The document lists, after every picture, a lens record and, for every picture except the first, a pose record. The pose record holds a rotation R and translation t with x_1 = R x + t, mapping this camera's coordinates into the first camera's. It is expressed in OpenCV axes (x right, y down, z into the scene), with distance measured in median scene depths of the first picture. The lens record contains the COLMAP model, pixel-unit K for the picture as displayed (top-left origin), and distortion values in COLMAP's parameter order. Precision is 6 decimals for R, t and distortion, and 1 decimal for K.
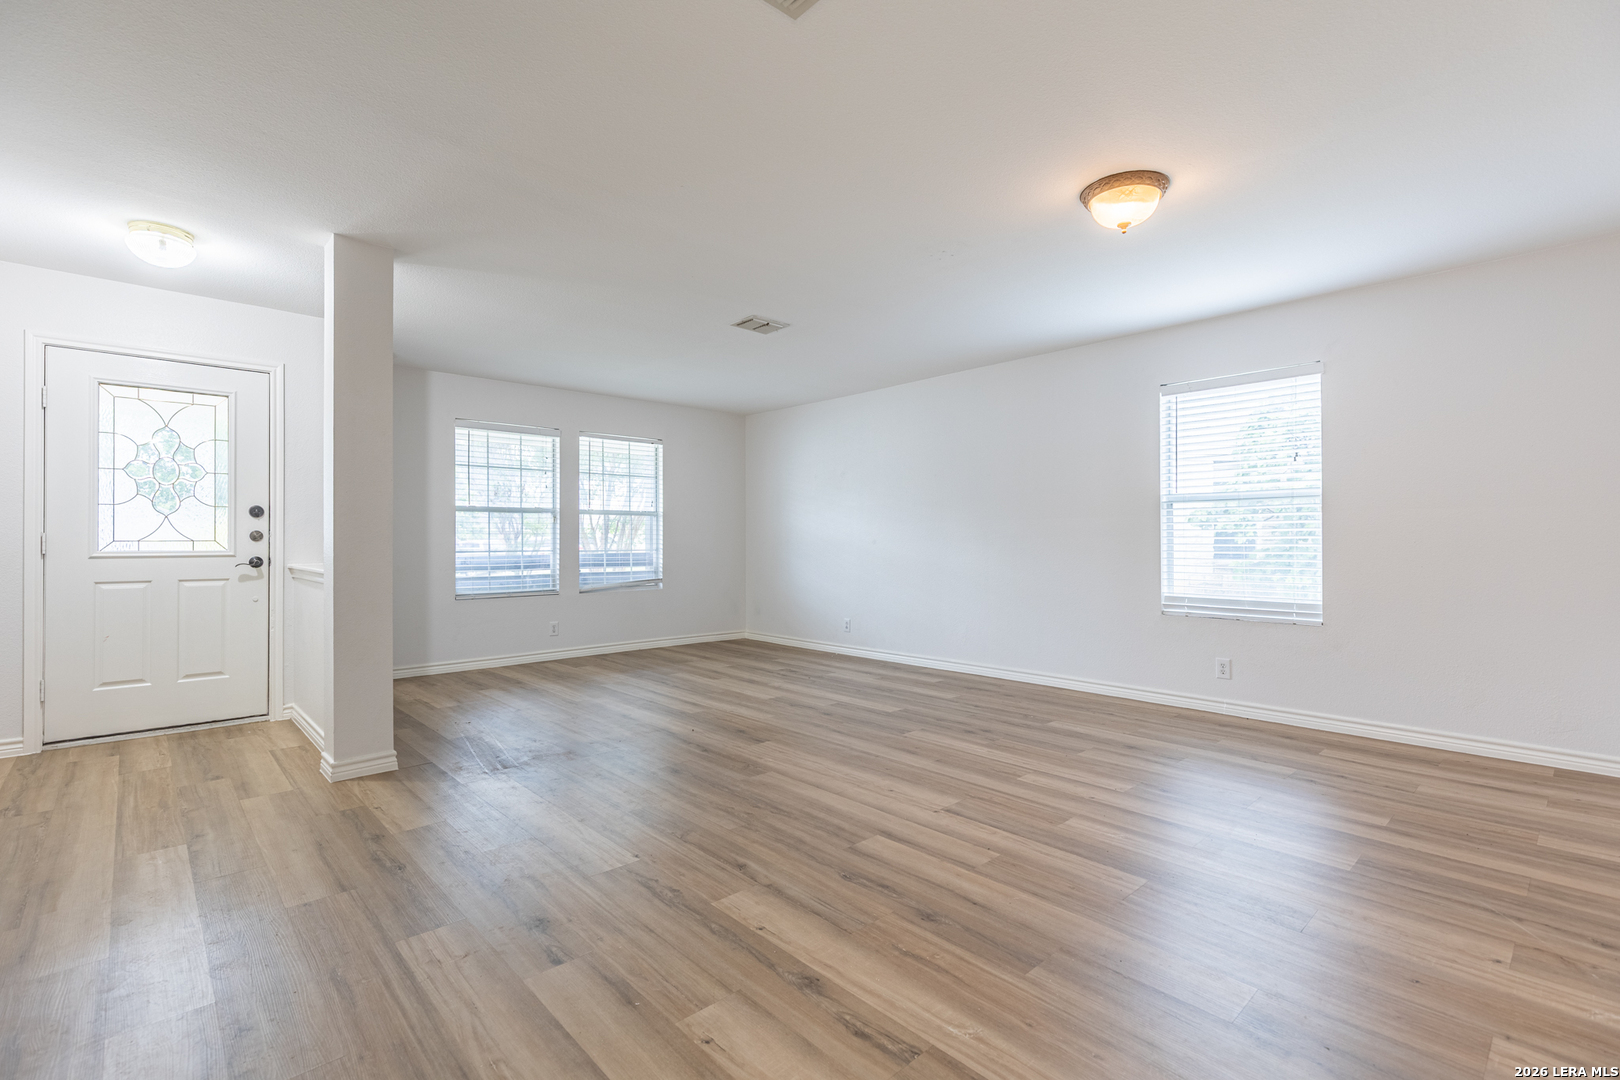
lens RADIAL K [[728.3, 0, 816.3], [0, 728.3, 537.1], [0, 0, 1]] dist [0.005583, -0.000692]
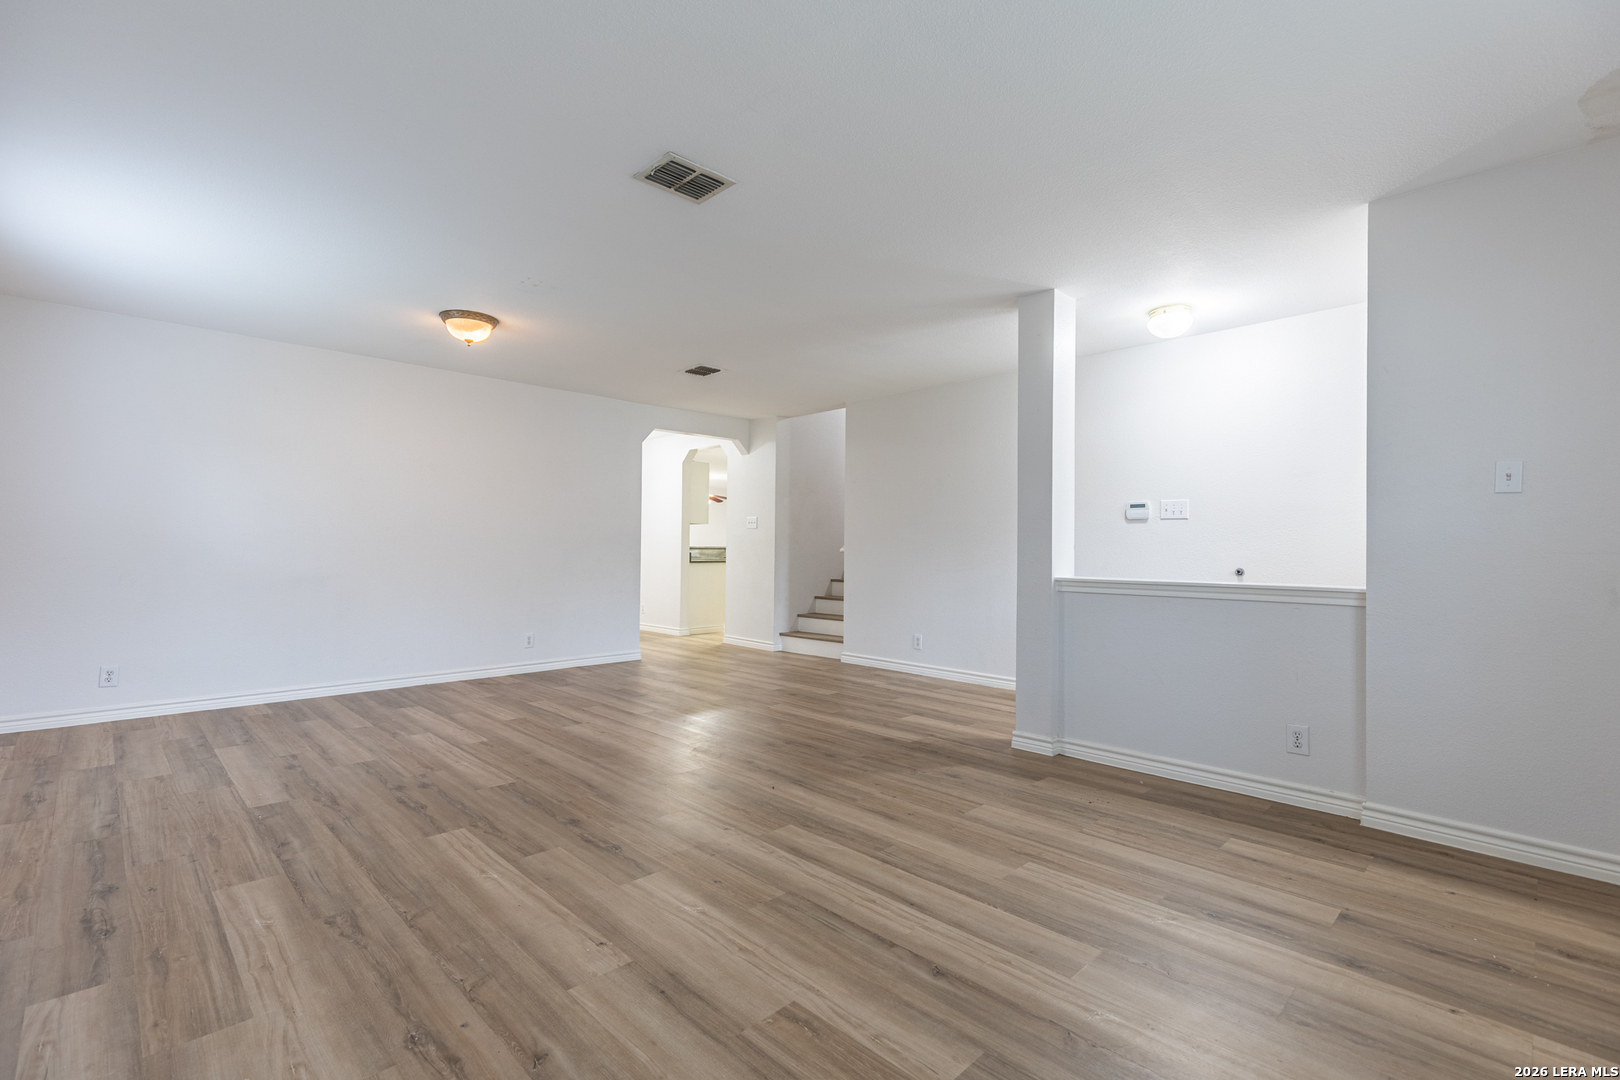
lens RADIAL K [[728.3, 0, 816.3], [0, 728.3, 537.1], [0, 0, 1]] dist [0.005583, -0.000692]
pose [[-0.999516, -0.005128, -0.030692, -0.208083], [-0.004604, 0.999843, -0.017120, 0.004477], [0.030775, -0.016971, -0.999382, 1.937936]]
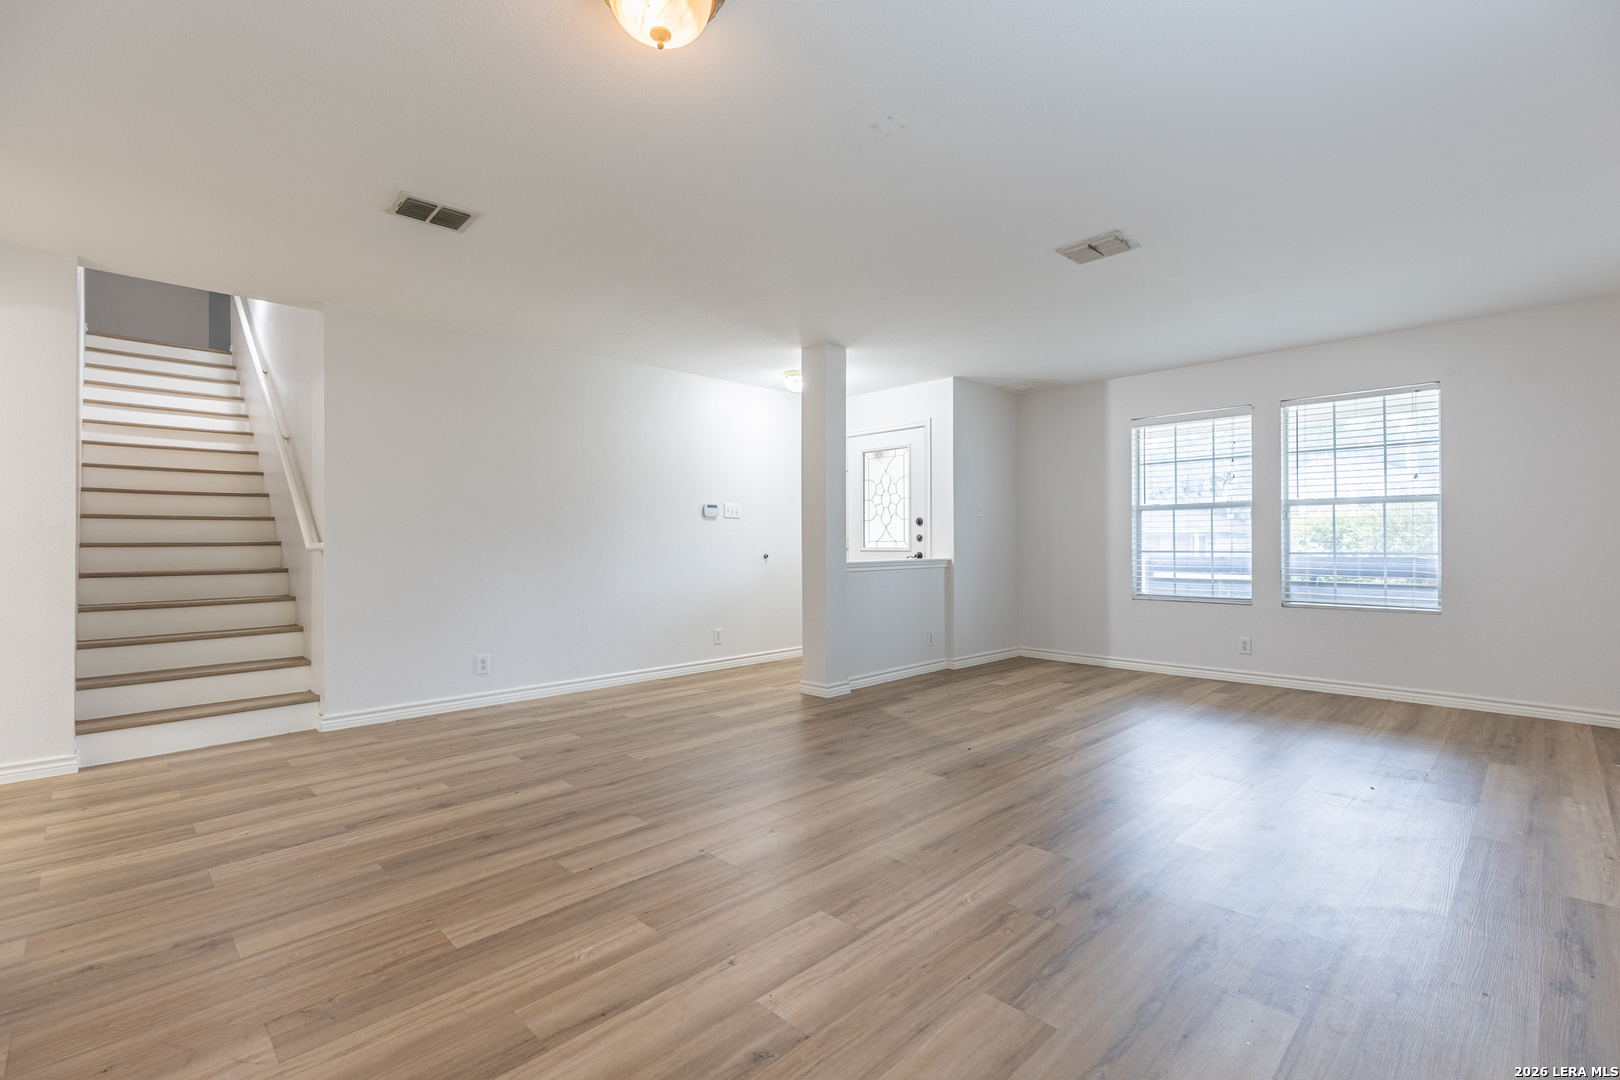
lens RADIAL K [[728.3, 0, 816.3], [0, 728.3, 537.1], [0, 0, 1]] dist [0.005583, -0.000692]
pose [[0.034527, -0.005723, -0.999387, 0.790859], [0.008430, 0.999950, -0.005435, 0.003030], [0.999368, -0.008237, 0.034574, 0.836313]]
